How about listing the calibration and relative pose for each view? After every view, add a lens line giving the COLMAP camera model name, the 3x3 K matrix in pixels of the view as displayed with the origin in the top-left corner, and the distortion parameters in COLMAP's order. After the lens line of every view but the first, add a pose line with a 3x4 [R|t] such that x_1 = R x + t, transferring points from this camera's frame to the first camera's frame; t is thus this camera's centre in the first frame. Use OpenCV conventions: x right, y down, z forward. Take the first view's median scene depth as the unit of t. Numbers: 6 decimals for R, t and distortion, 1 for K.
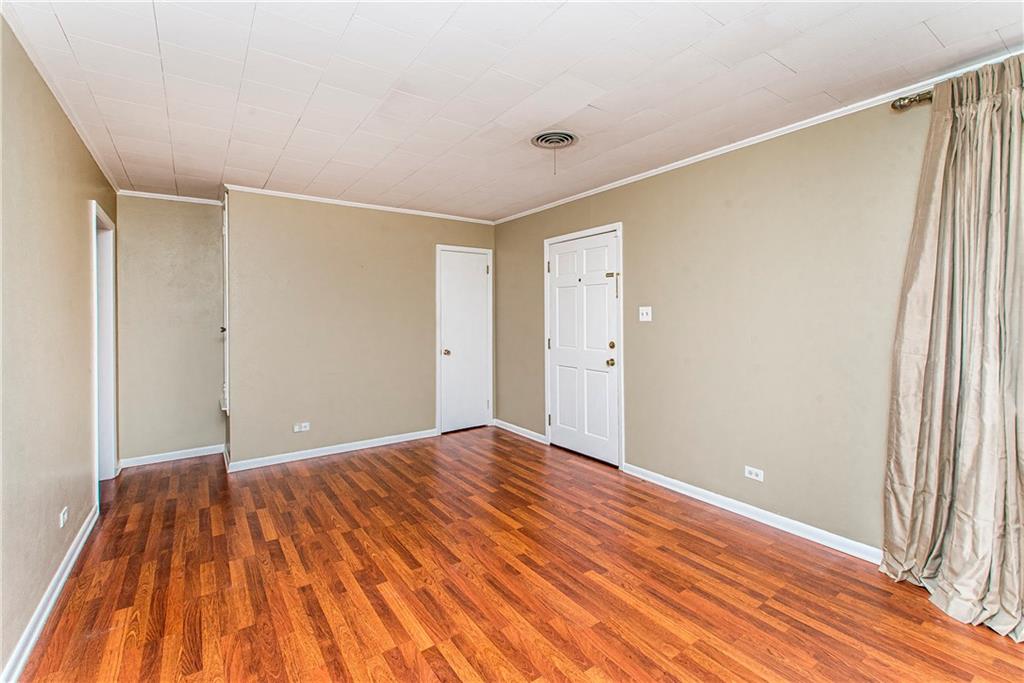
lens RADIAL K [[466.2, 0, 525.9], [0, 466.2, 314.9], [0, 0, 1]] dist [0.014080, -0.001970]
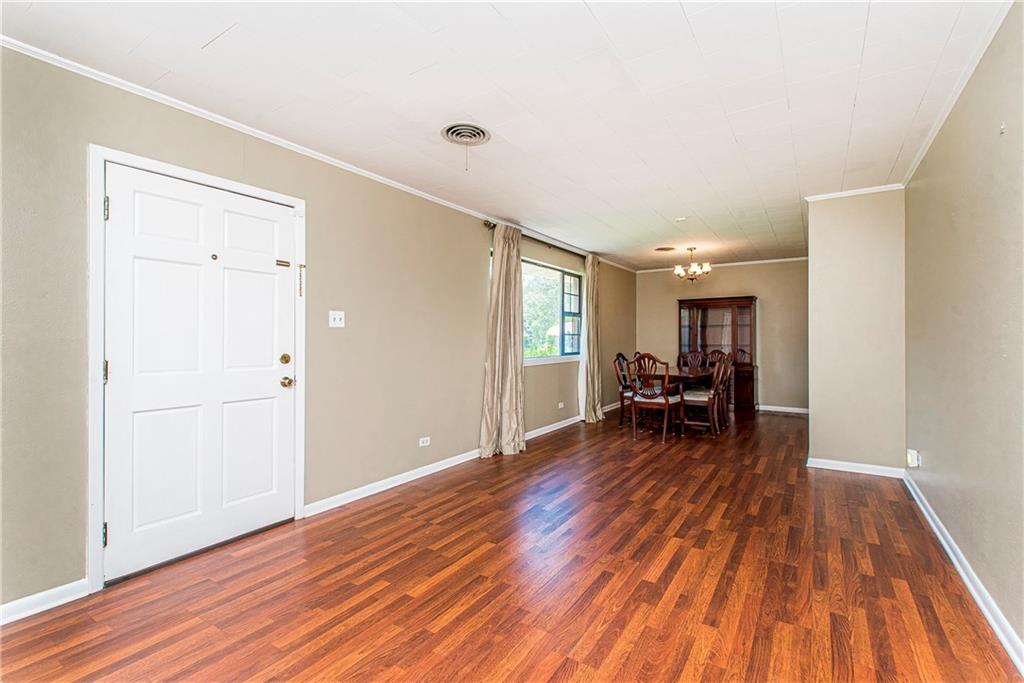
lens RADIAL K [[466.2, 0, 521.0], [0, 466.2, 340.6], [0, 0, 1]] dist [0.014080, -0.001970]
pose [[-0.380392, 0.008794, 0.924783, -0.866710], [0.008898, 0.999943, -0.005849, 0.058590], [-0.924782, 0.006004, -0.380449, 1.257948]]
